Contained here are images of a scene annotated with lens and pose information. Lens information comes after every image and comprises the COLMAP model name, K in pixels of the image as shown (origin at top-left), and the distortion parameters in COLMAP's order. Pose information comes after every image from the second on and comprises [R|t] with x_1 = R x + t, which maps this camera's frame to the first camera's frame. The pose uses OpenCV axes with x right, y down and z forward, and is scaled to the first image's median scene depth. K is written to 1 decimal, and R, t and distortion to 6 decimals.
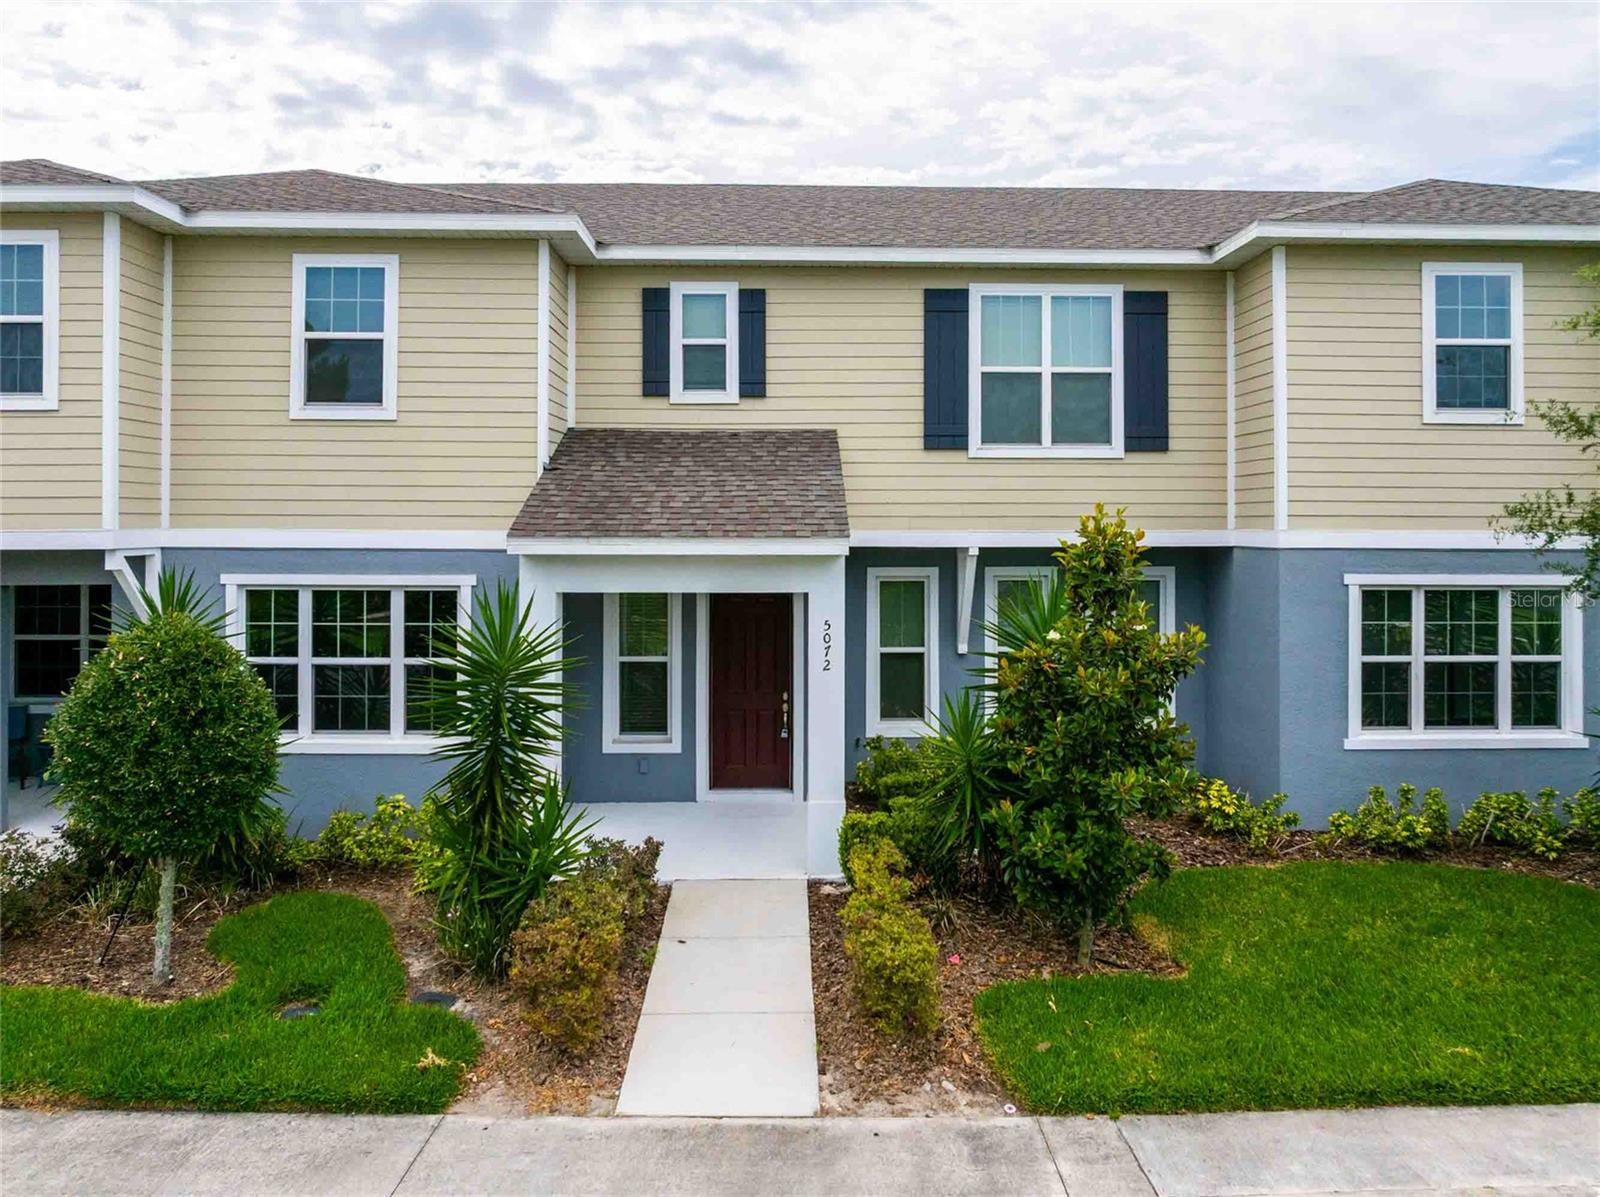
lens RADIAL K [[1146.3, 0, 807.3], [0, 1146.3, 522.2], [0, 0, 1]] dist [-0.012126, -0.001424]
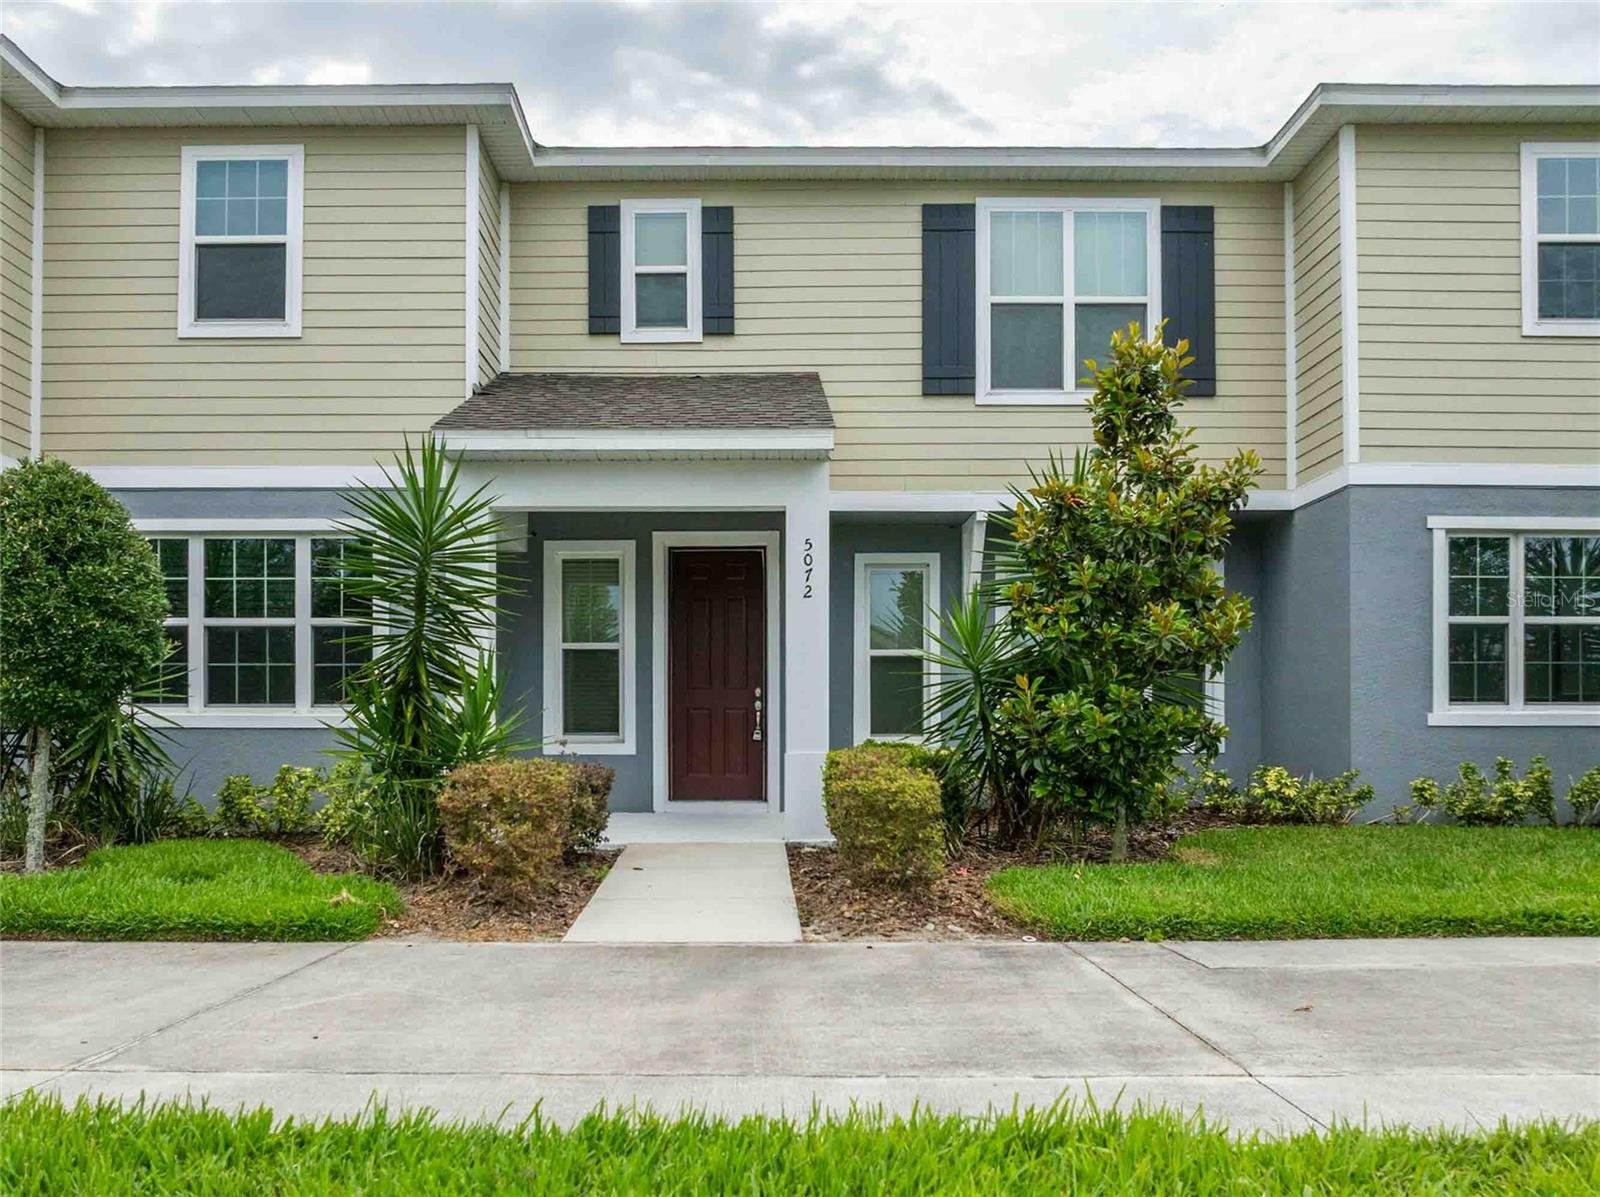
lens RADIAL K [[1360.6, 0, 742.4], [0, 1360.6, 768.9], [0, 0, 1]] dist [-0.024386, -0.000949]
pose [[0.999586, -0.002455, -0.028665, -0.002539], [0.002784, 0.999931, 0.011424, 0.215915], [0.028635, -0.011499, 0.999524, -0.001862]]
